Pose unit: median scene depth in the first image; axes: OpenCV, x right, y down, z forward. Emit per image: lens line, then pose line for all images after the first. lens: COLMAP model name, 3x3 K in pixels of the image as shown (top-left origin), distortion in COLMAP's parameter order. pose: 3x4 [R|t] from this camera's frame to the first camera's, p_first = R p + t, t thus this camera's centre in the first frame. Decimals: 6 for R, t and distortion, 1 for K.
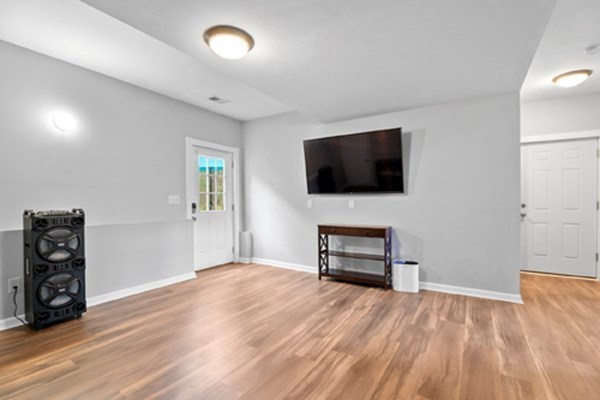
lens RADIAL K [[273.0, 0, 300.0], [0, 273.0, 200.0], [0, 0, 1]] dist [-0.001370, -0.000205]
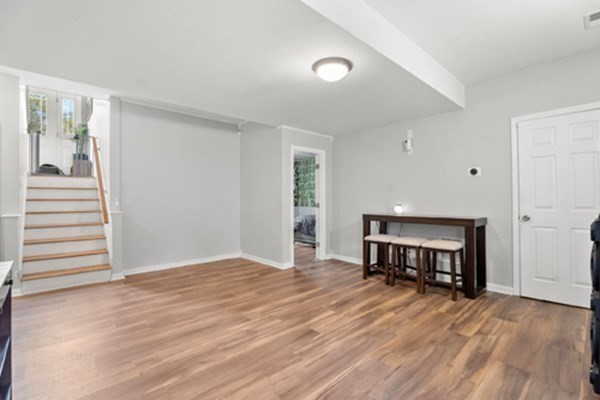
lens RADIAL K [[273.0, 0, 300.0], [0, 273.0, 200.0], [0, 0, 1]] dist [-0.001370, -0.000205]
pose [[-0.965018, 0.001835, 0.262179, -0.387302], [0.001891, 0.999998, -0.000036, 0.004017], [-0.262178, 0.000461, -0.965019, 1.968807]]
